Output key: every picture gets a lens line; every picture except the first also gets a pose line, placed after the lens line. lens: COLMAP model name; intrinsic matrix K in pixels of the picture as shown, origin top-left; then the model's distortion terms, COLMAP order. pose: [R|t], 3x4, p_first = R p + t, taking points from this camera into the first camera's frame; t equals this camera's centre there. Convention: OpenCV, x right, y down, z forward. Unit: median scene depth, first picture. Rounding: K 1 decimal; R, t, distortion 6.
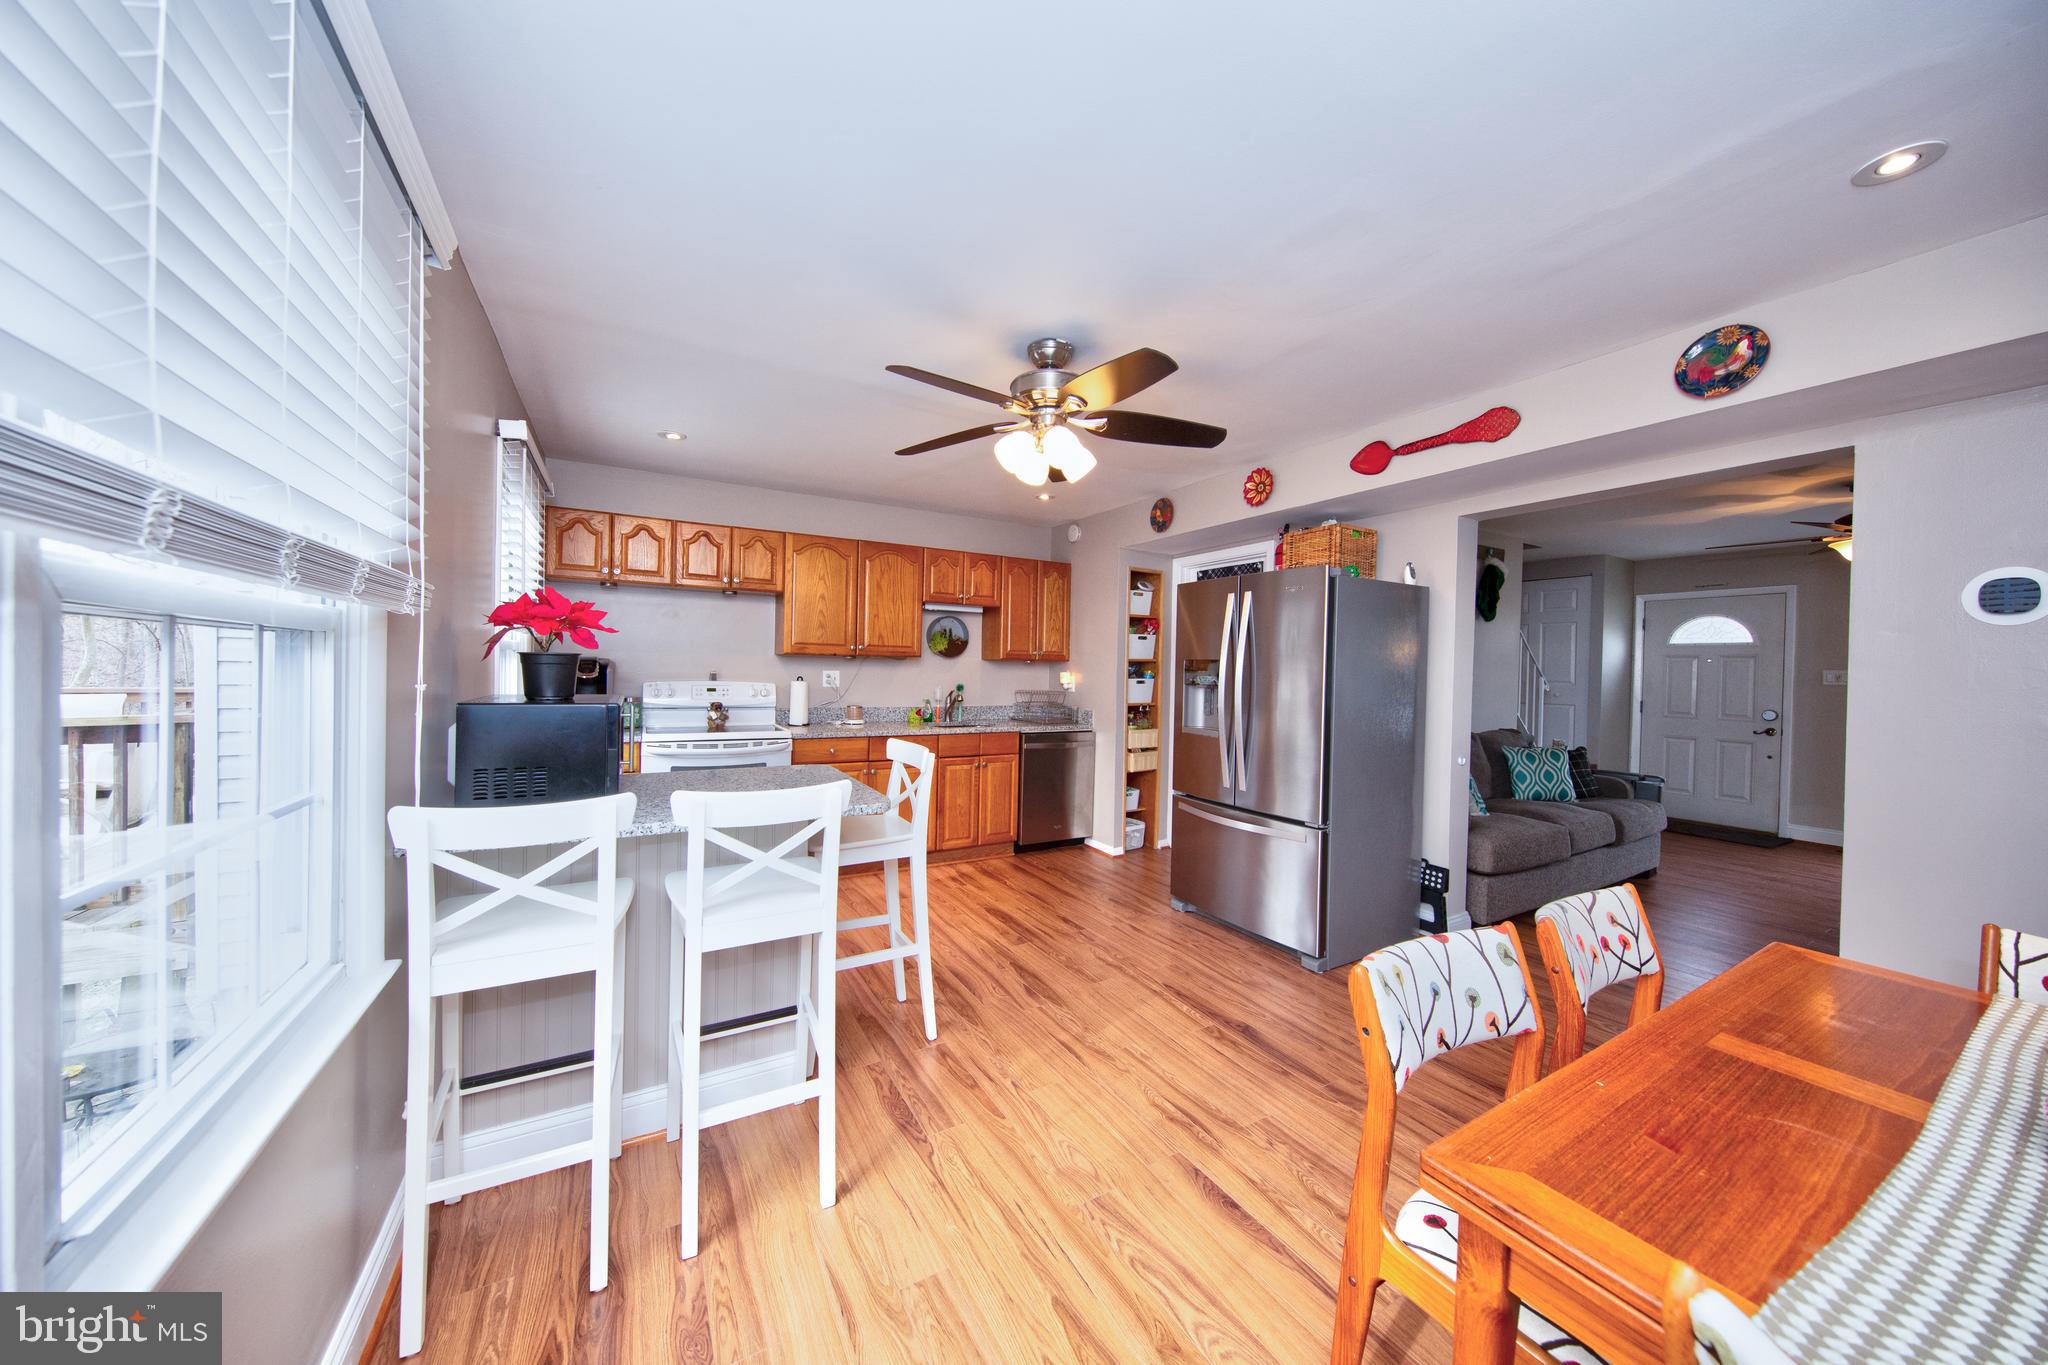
lens RADIAL K [[666.8, 0, 1017.2], [0, 666.8, 671.1], [0, 0, 1]] dist [-0.000838, -0.001458]
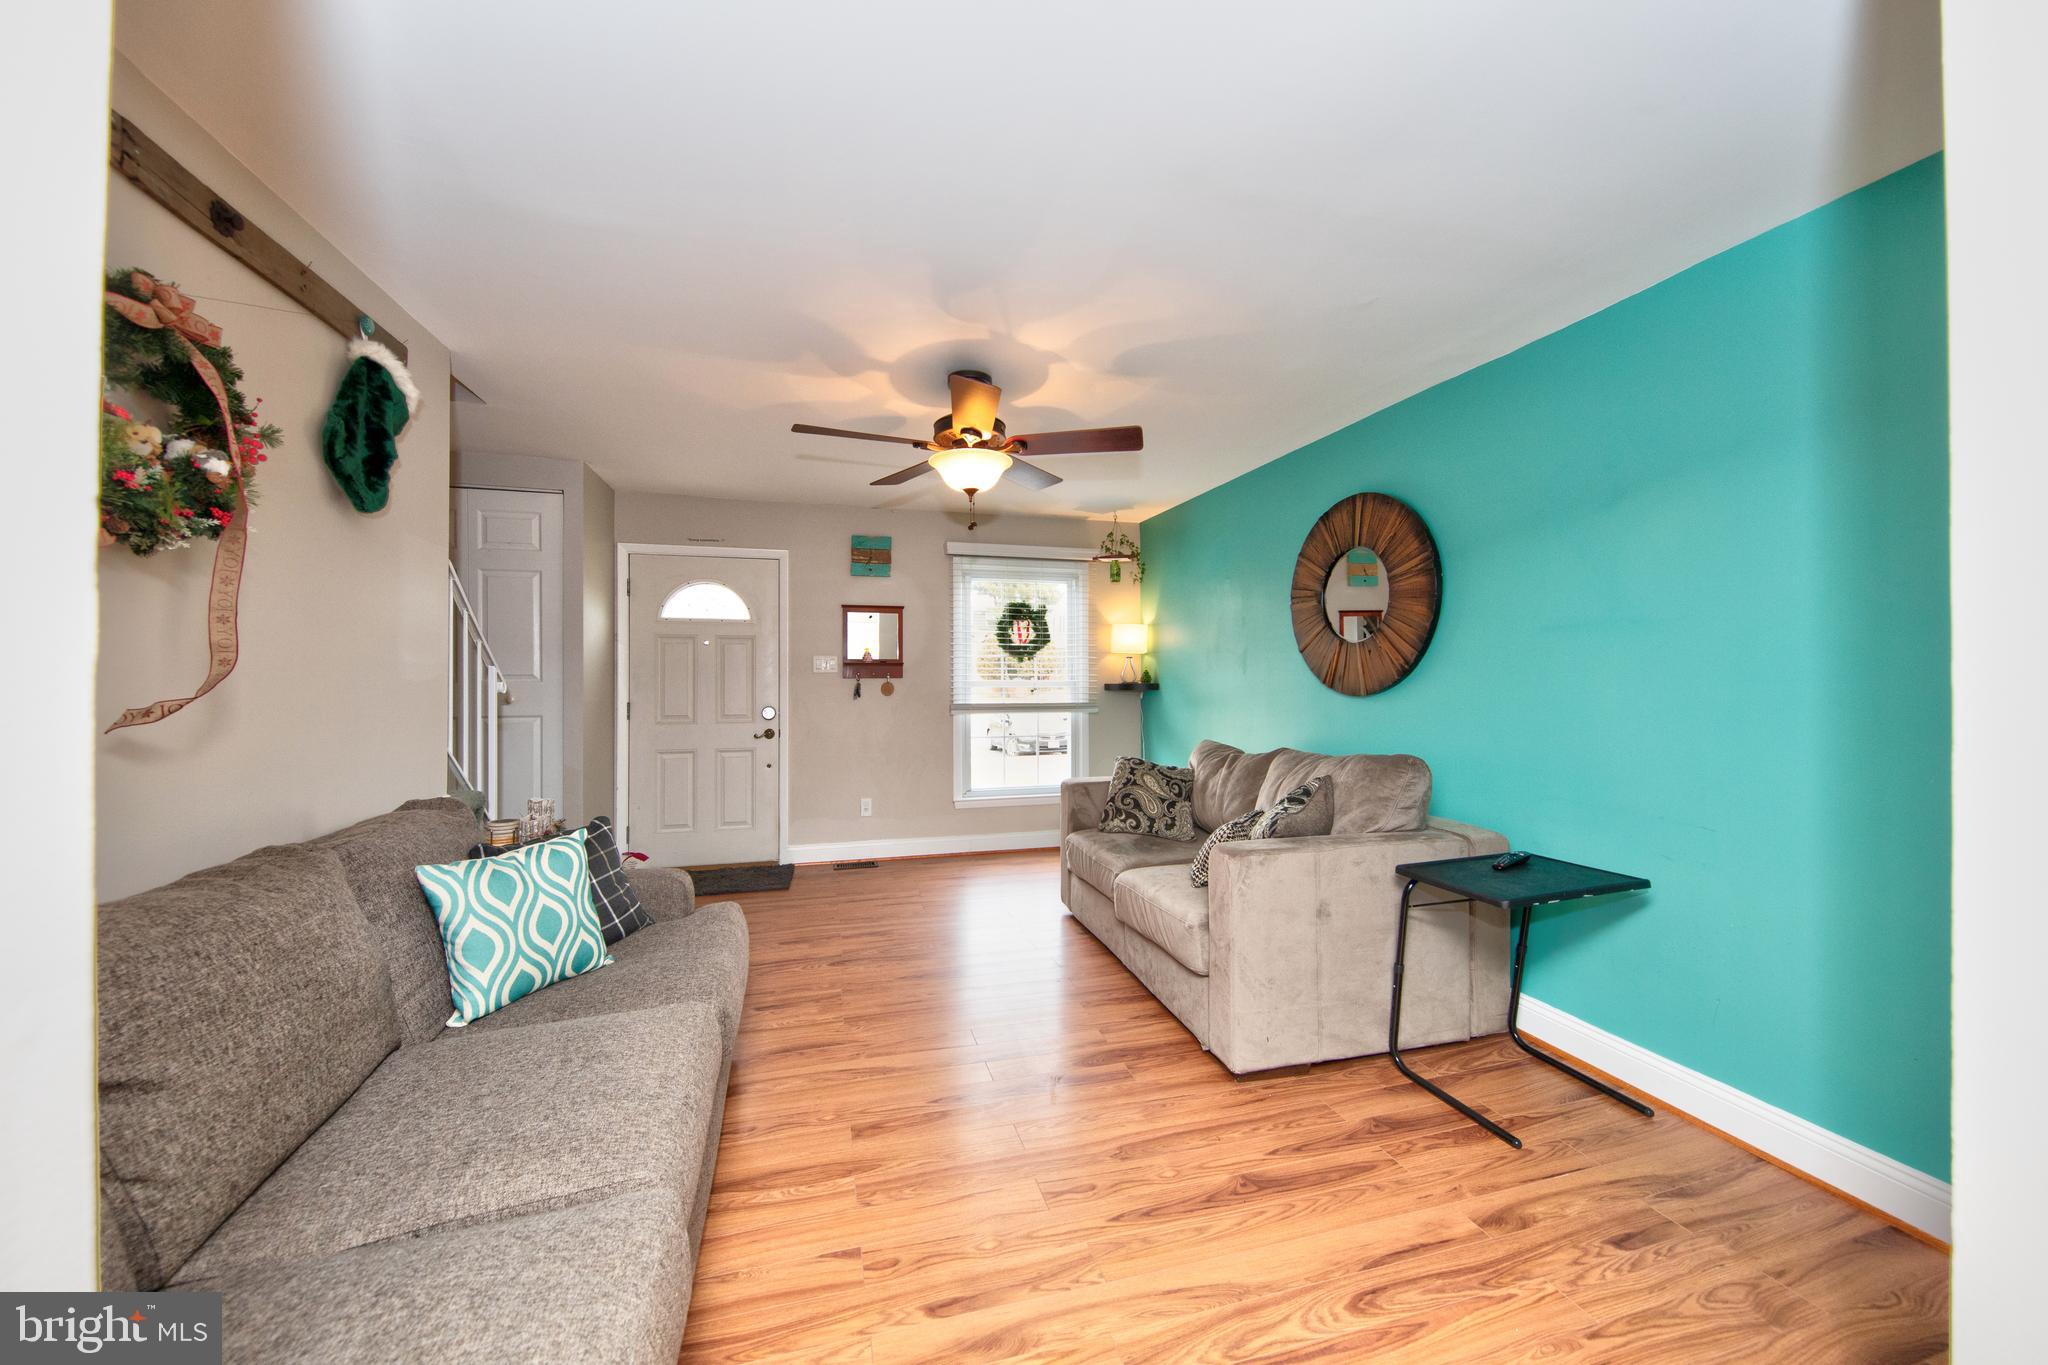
lens RADIAL K [[740.4, 0, 1016.2], [0, 740.4, 678.8], [0, 0, 1]] dist [0.011726, -0.003901]
pose [[0.245479, -0.024955, 0.969081, 0.369459], [0.007593, 0.999687, 0.023820, 0.008292], [-0.969372, 0.001511, 0.245591, 0.517101]]
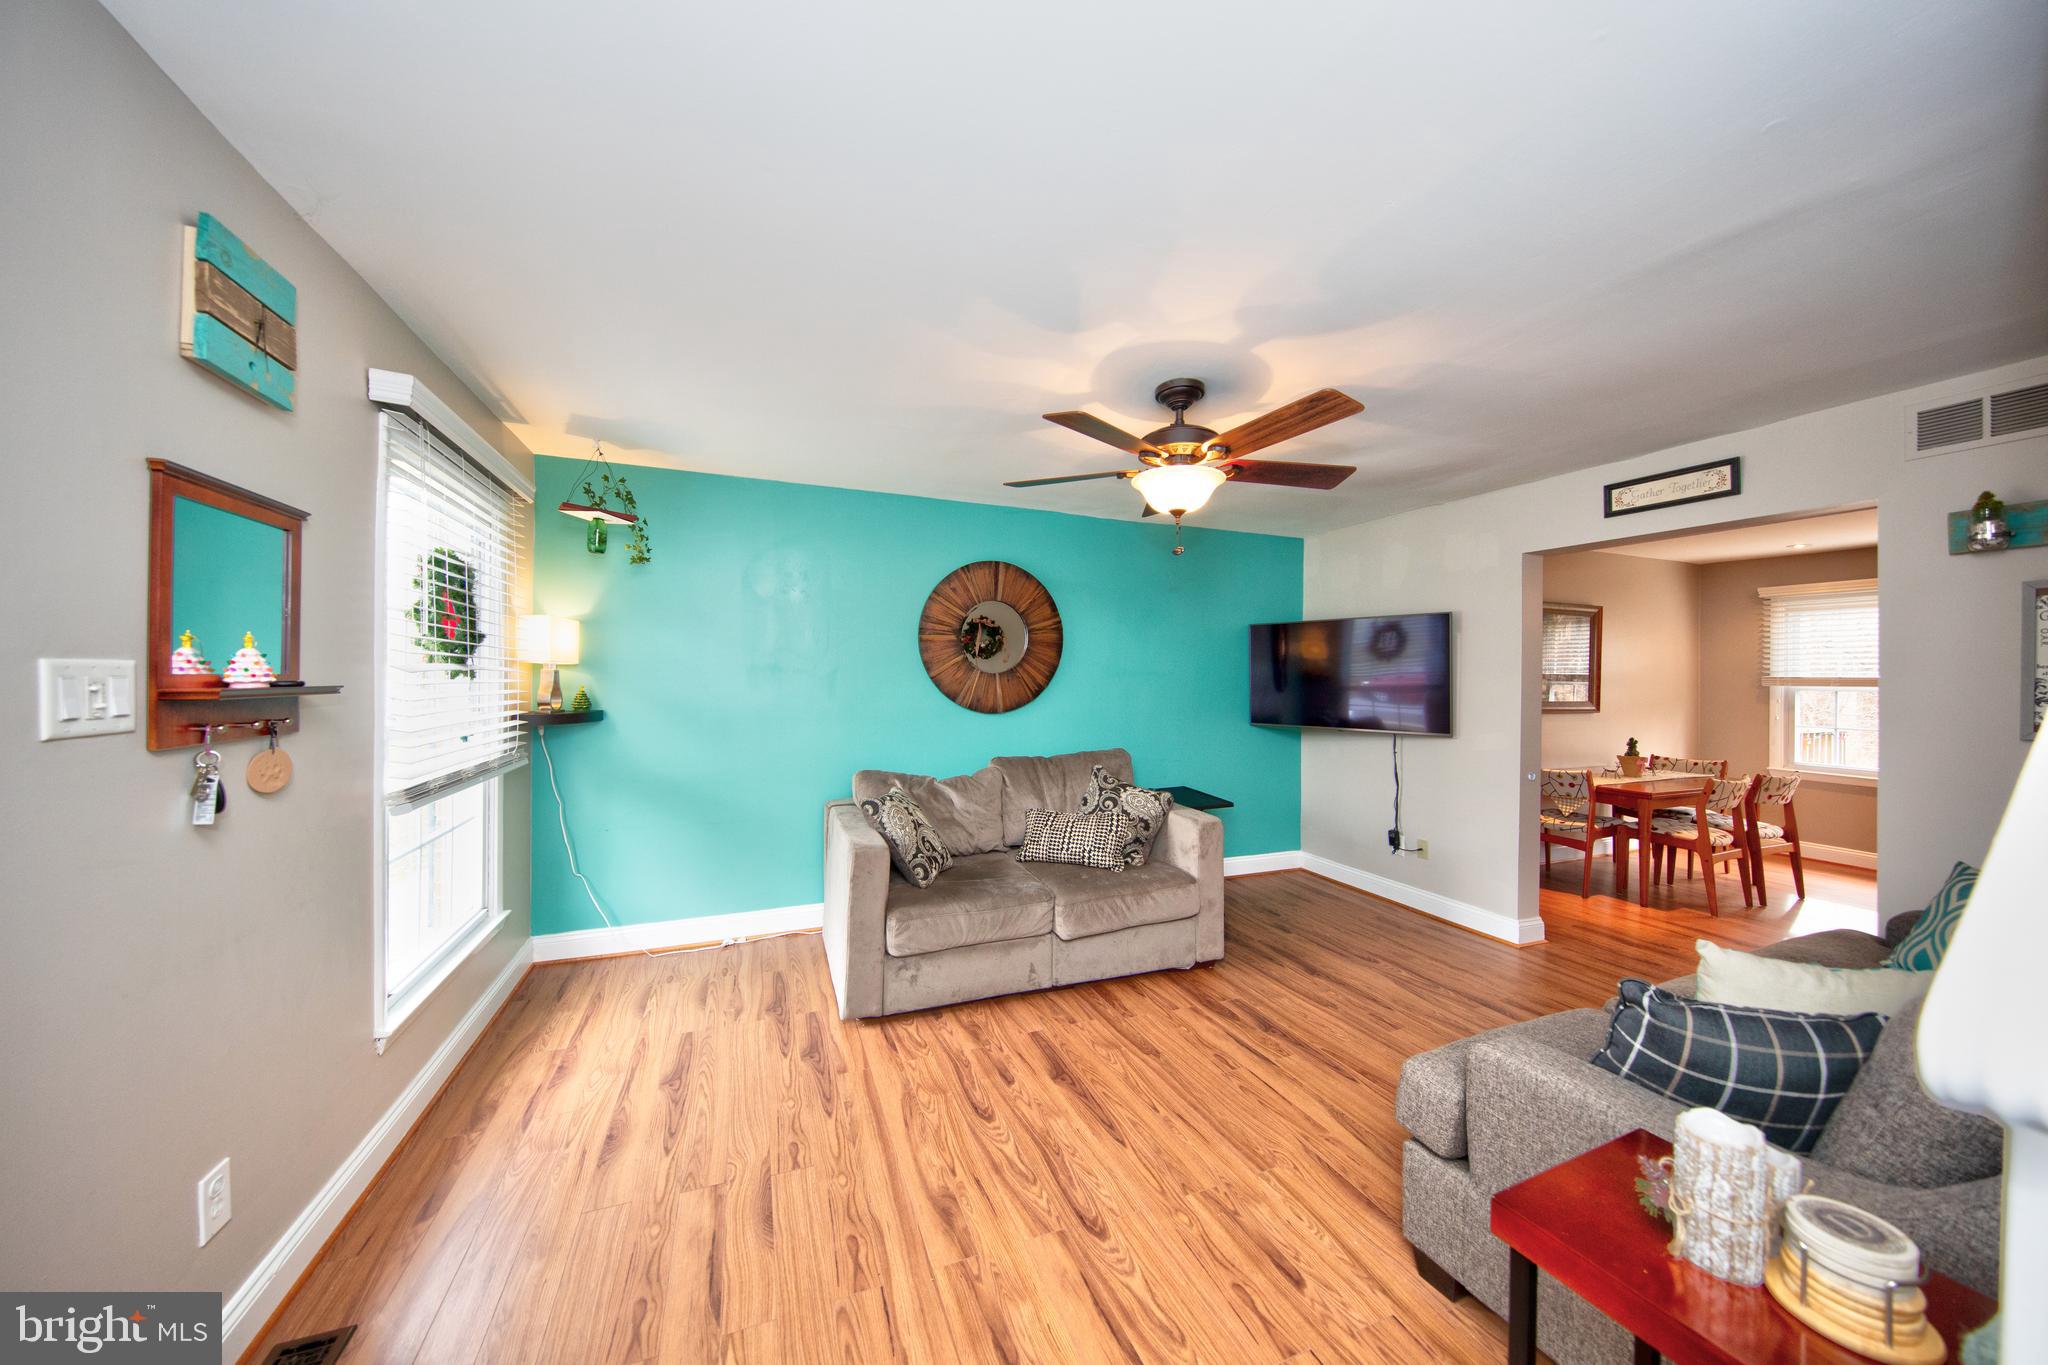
lens RADIAL K [[666.8, 0, 1025.2], [0, 666.8, 674.6], [0, 0, 1]] dist [-0.000838, -0.001458]
pose [[-0.990878, -0.030966, 0.131155, 0.914652], [-0.032019, 0.999470, -0.005923, -0.000223], [-0.130903, -0.010068, -0.991344, 1.121098]]
